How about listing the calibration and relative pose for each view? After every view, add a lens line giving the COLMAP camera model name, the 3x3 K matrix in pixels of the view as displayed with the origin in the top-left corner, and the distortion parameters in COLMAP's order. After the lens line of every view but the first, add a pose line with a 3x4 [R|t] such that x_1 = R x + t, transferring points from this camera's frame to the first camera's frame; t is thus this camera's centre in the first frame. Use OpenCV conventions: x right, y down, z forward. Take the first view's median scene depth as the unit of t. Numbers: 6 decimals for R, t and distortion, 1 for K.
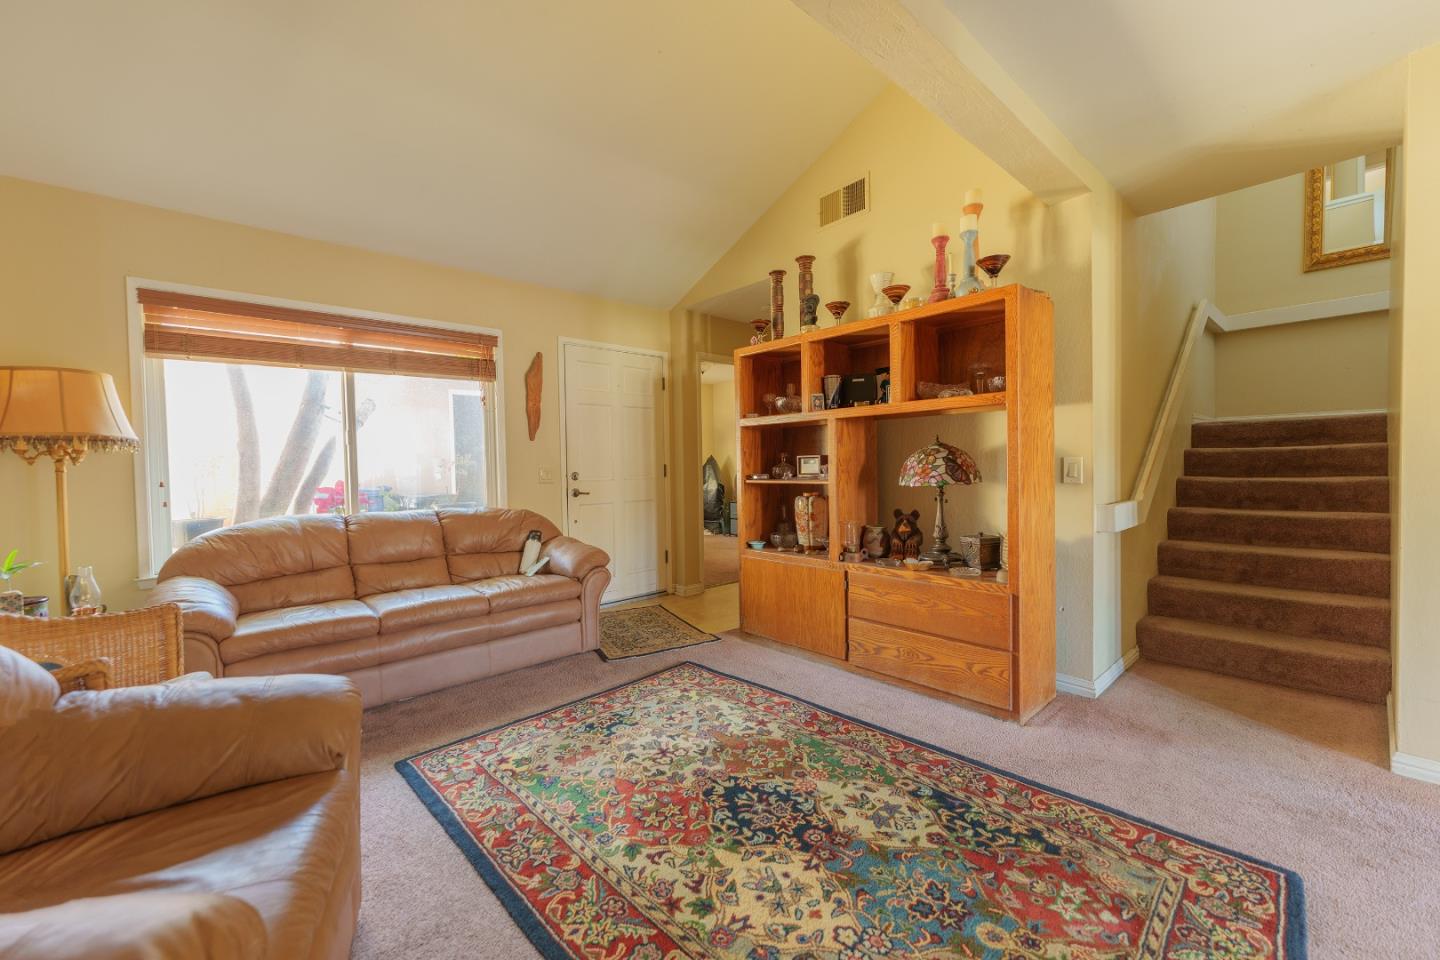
lens RADIAL K [[582.3, 0, 711.6], [0, 582.3, 477.6], [0, 0, 1]] dist [0.002139, 0.000258]
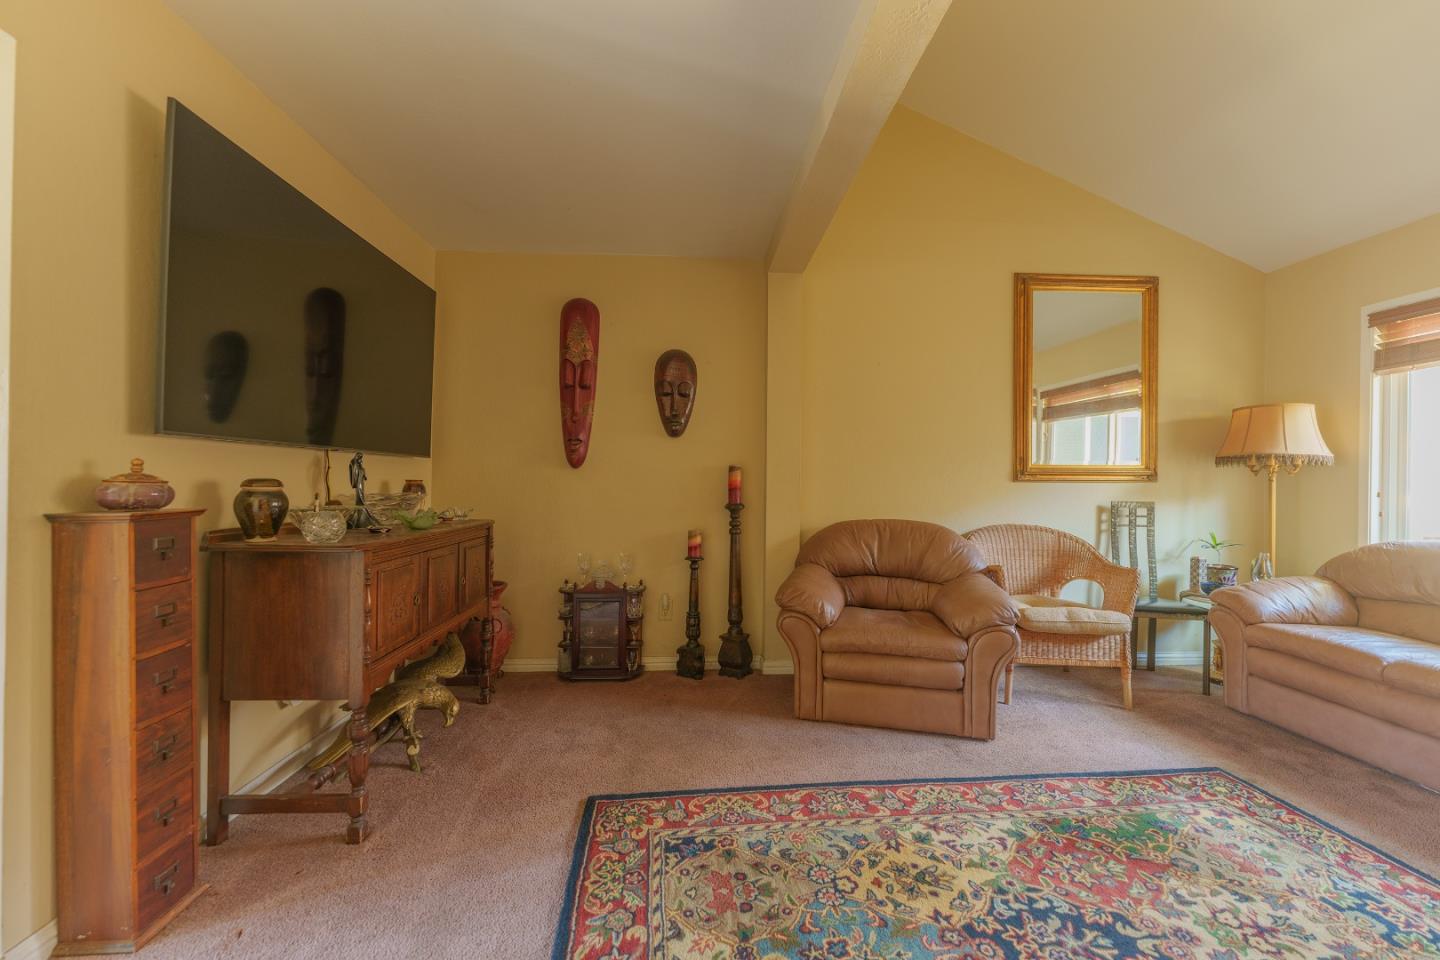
lens RADIAL K [[582.3, 0, 715.0], [0, 582.3, 479.9], [0, 0, 1]] dist [0.002139, 0.000258]
pose [[-0.626494, 0.013653, -0.779307, 1.058835], [-0.016310, 0.999398, 0.030621, -0.046854], [0.779256, 0.031894, -0.625894, 1.227093]]
